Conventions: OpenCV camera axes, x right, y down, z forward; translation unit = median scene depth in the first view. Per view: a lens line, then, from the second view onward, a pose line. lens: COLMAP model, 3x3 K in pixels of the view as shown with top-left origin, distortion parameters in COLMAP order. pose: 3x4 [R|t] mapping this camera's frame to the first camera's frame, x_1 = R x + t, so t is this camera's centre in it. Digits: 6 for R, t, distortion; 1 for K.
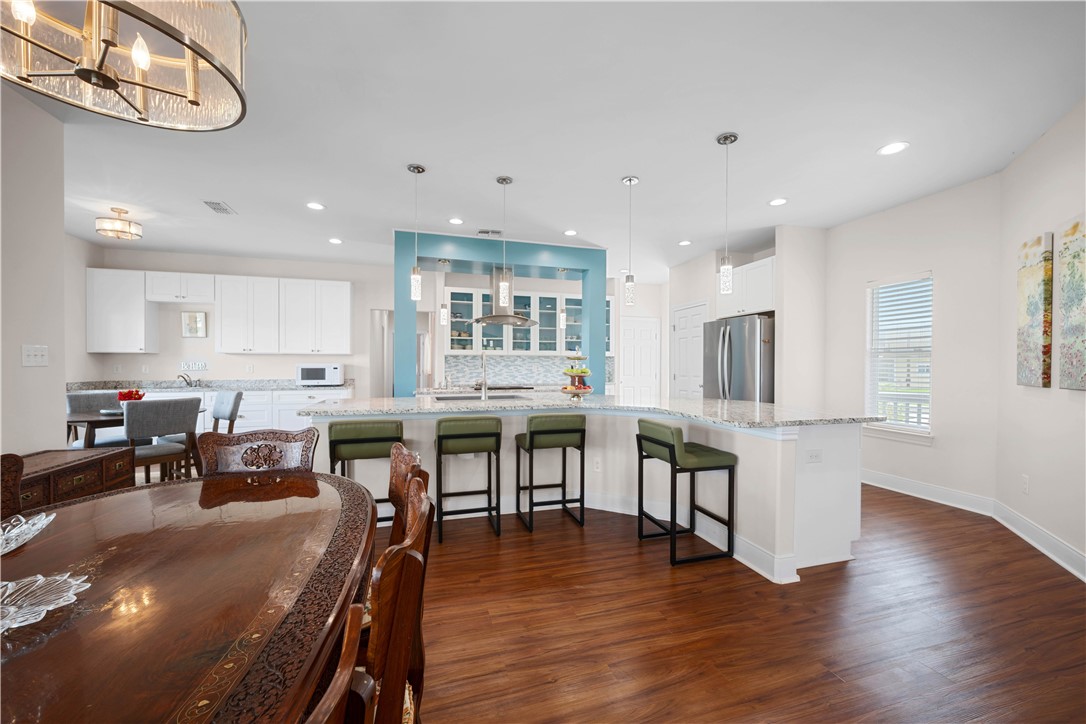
lens RADIAL K [[429.4, 0, 552.4], [0, 429.4, 366.1], [0, 0, 1]] dist [0.003119, -0.001011]
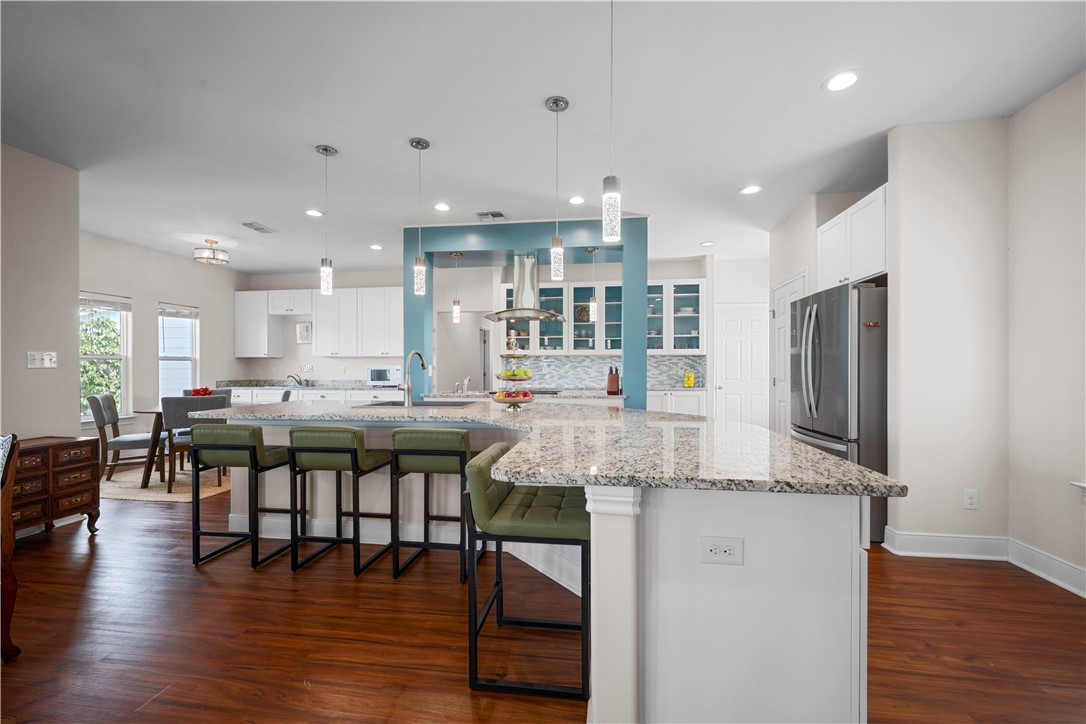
lens RADIAL K [[429.4, 0, 550.0], [0, 429.4, 366.8], [0, 0, 1]] dist [0.003119, -0.001011]
pose [[0.907076, -0.002938, -0.420956, 0.302703], [0.001587, 0.999992, -0.003558, 0.002152], [0.420964, 0.002559, 0.907074, 0.228216]]
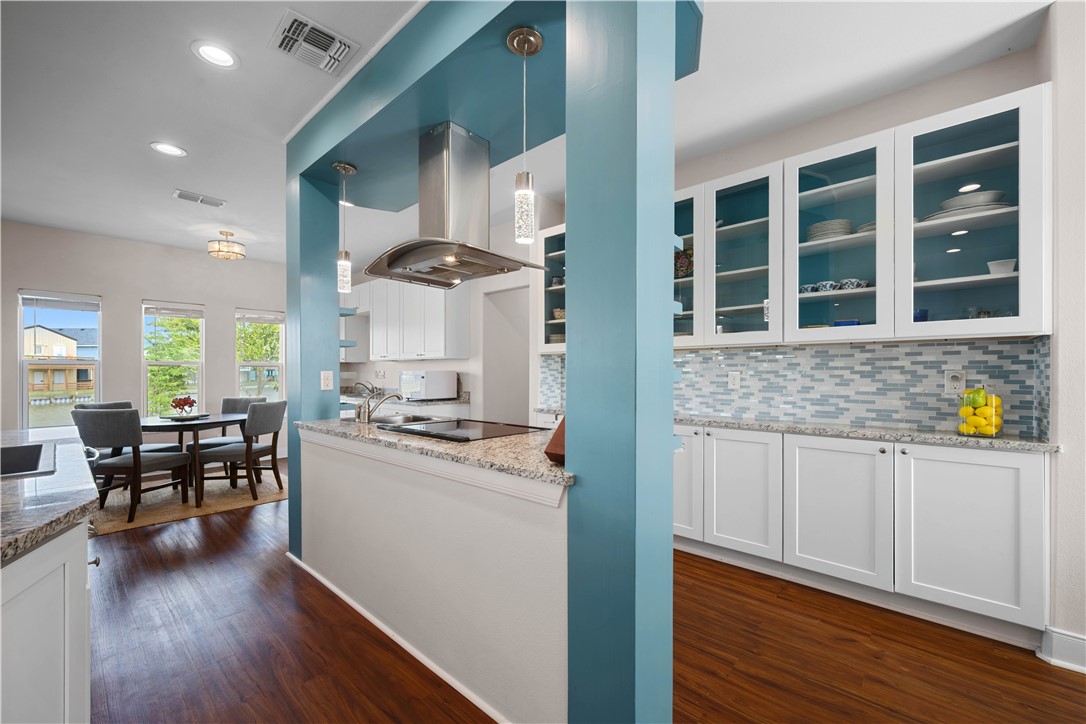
lens RADIAL K [[429.4, 0, 552.2], [0, 429.4, 369.4], [0, 0, 1]] dist [0.003119, -0.001011]
pose [[0.515400, -0.007260, -0.856919, 0.288368], [0.000406, 0.999966, -0.008227, -0.002051], [0.856950, 0.003892, 0.515385, 0.893615]]
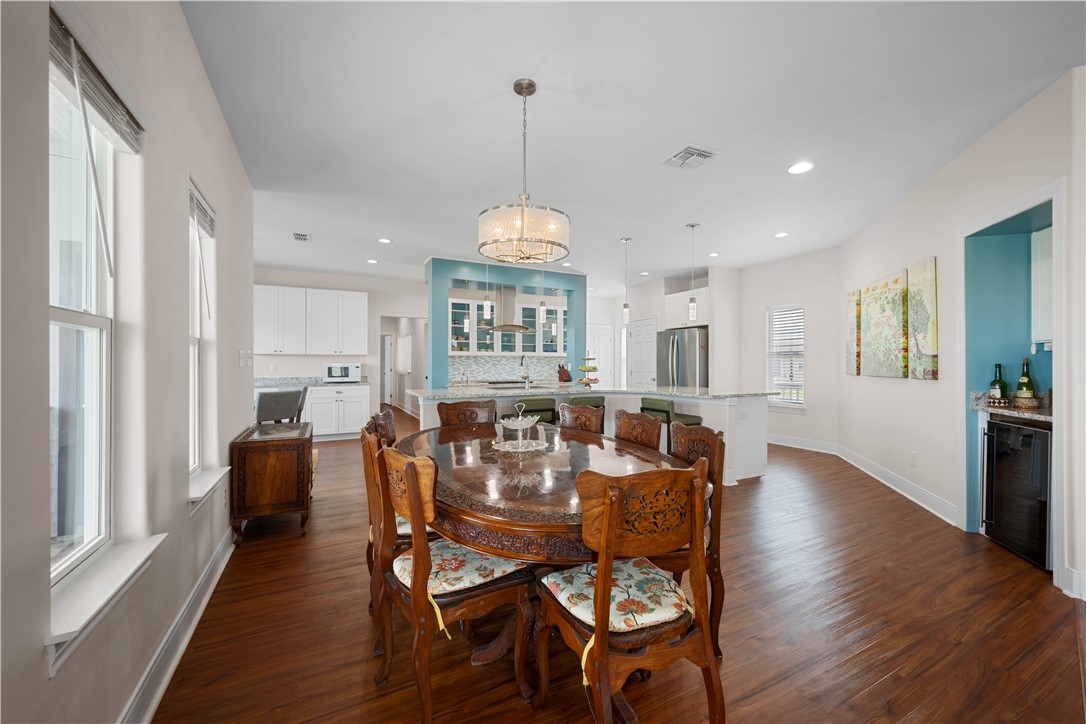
lens RADIAL K [[429.4, 0, 554.3], [0, 429.4, 360.8], [0, 0, 1]] dist [0.003119, -0.001011]
pose [[0.982197, -0.001309, 0.187851, -0.222966], [0.003243, 0.999945, -0.009985, 0.001500], [-0.187828, 0.010417, 0.982147, -0.267902]]
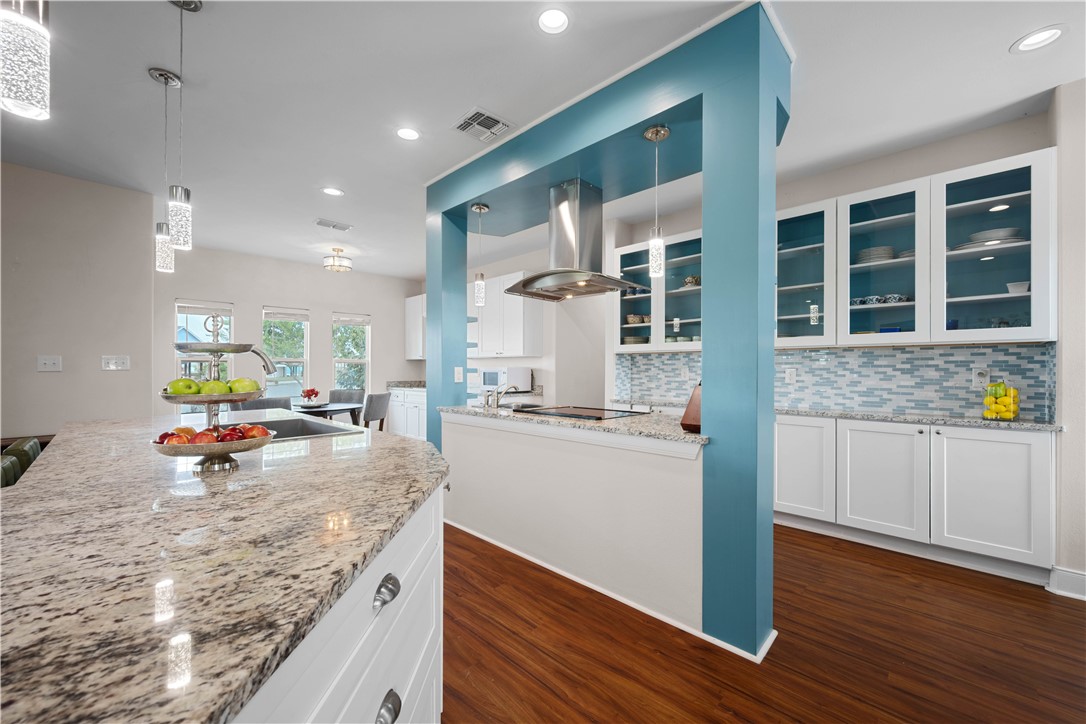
lens RADIAL K [[429.4, 0, 550.9], [0, 429.4, 364.9], [0, 0, 1]] dist [0.003119, -0.001011]
pose [[0.473068, -0.008050, -0.880989, 0.343026], [-0.002655, 0.999941, -0.010563, -0.001519], [0.881022, 0.007336, 0.473019, 0.743200]]
